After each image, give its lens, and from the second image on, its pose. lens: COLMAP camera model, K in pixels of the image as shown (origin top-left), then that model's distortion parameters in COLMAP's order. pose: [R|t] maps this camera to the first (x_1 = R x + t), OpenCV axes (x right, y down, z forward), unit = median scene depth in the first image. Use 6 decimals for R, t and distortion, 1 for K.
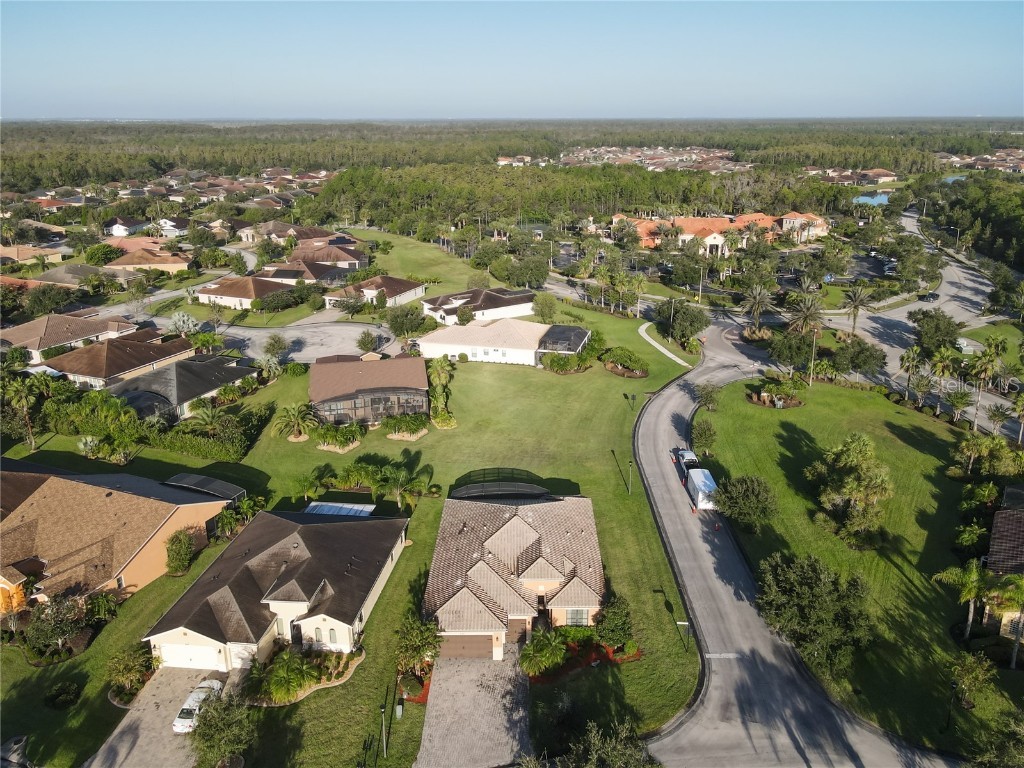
lens RADIAL K [[784.8, 0, 525.4], [0, 784.8, 316.3], [0, 0, 1]] dist [-0.002583, 0.062602]
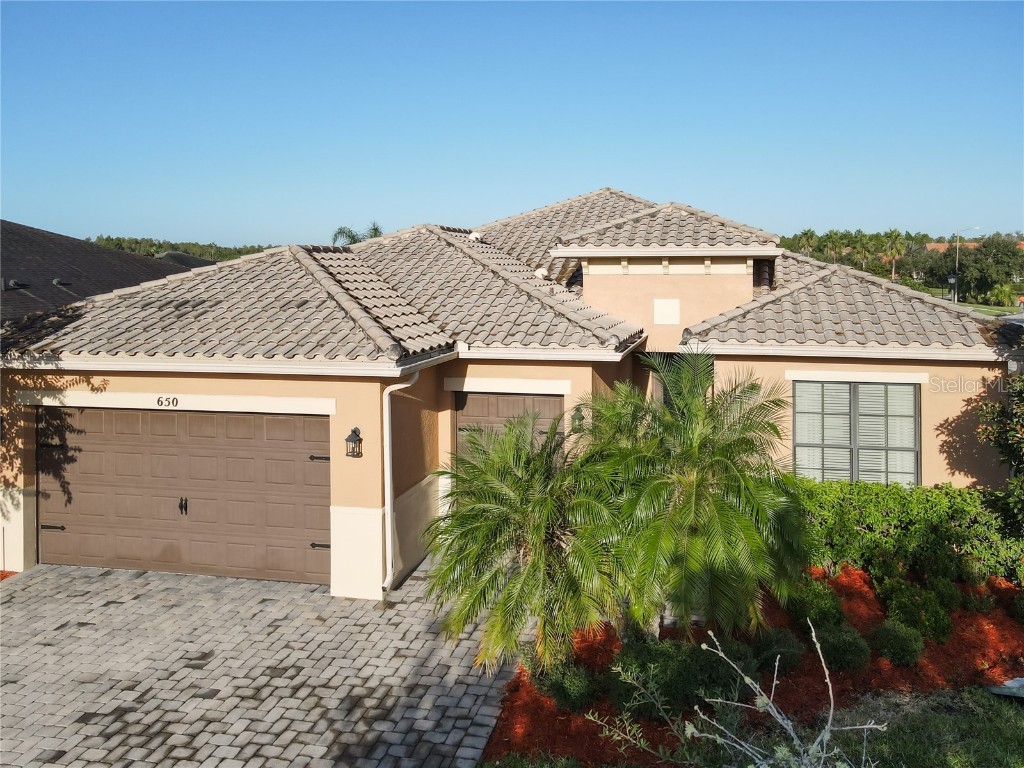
lens RADIAL K [[792.0, 0, 575.1], [0, 792.0, 256.7], [0, 0, 1]] dist [0.017347, 0.002345]
pose [[0.980133, -0.000333, -0.198341, 0.039545], [-0.051028, 0.965914, -0.253785, 0.394606], [0.191665, 0.258864, 0.946707, 0.807084]]
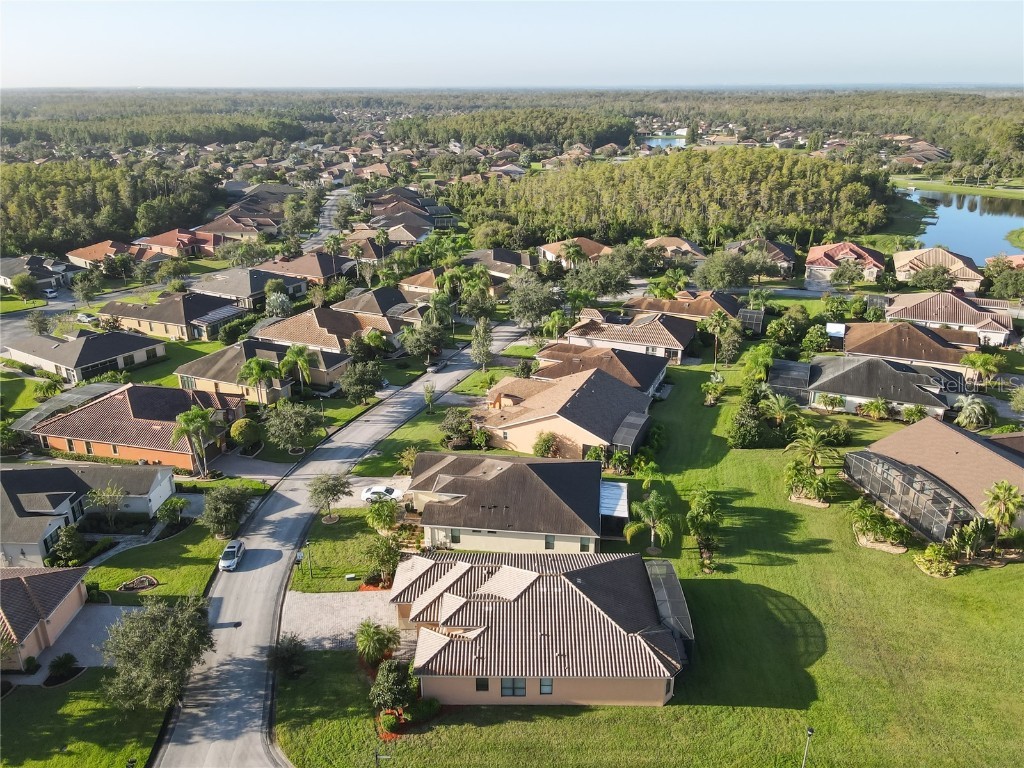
lens RADIAL K [[765.6, 0, 504.1], [0, 765.6, 365.7], [0, 0, 1]] dist [0.019599, 0.008031]
pose [[-0.011752, 0.347873, -0.937468, 0.778821], [-0.244221, 0.908141, 0.340052, -0.258132], [0.969648, 0.232946, 0.074285, 0.946024]]
